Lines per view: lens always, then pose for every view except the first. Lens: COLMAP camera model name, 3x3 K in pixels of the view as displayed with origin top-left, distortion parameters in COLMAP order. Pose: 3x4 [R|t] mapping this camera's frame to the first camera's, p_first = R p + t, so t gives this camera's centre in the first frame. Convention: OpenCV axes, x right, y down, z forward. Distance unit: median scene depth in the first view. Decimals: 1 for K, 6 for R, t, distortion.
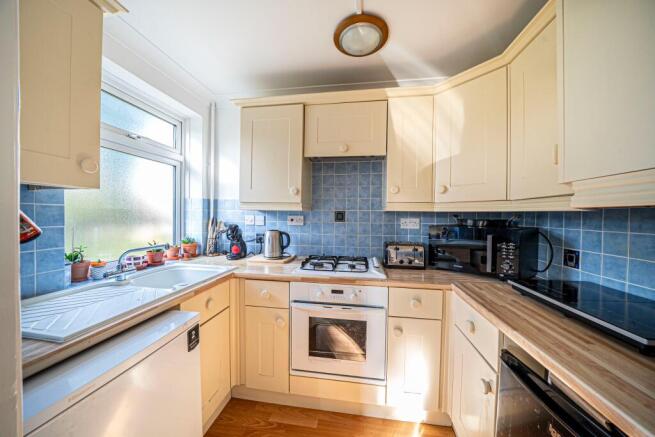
lens RADIAL K [[223.8, 0, 327.5], [0, 223.8, 218.5], [0, 0, 1]] dist [-0.023208, 0.002632]
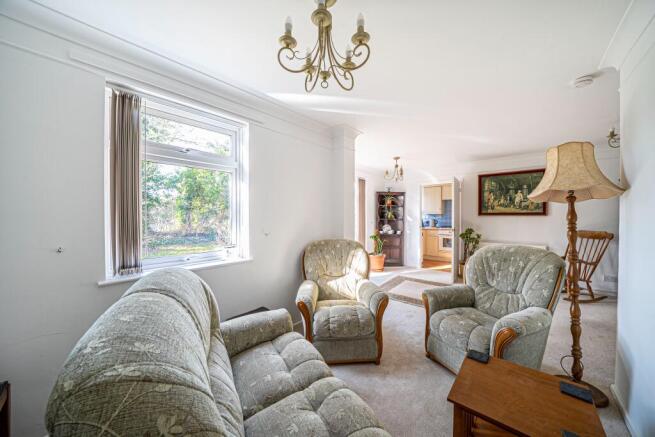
lens RADIAL K [[223.8, 0, 327.5], [0, 223.8, 218.5], [0, 0, 1]] dist [-0.023208, 0.002632]
pose [[0.833229, -0.004847, -0.552908, 0.406677], [0.002425, 0.999984, -0.005111, 0.059942], [0.552923, 0.002918, 0.833227, -3.563459]]
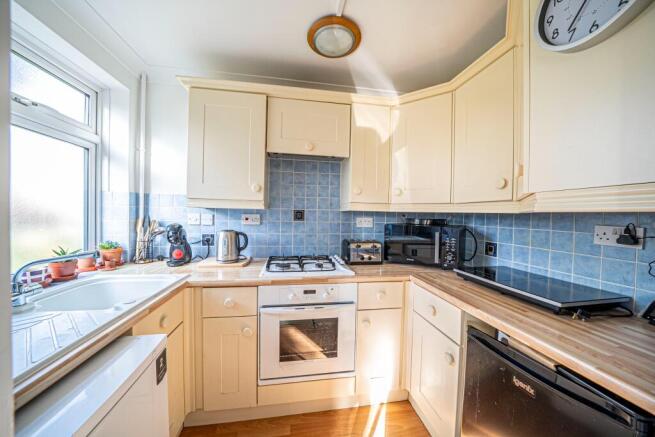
lens RADIAL K [[223.8, 0, 327.5], [0, 223.8, 218.5], [0, 0, 1]] dist [-0.023208, 0.002632]
pose [[0.952001, 0.001076, 0.306094, -0.158506], [-0.003828, 0.999957, 0.008392, -0.005132], [-0.306072, -0.009161, 0.951964, 0.031917]]
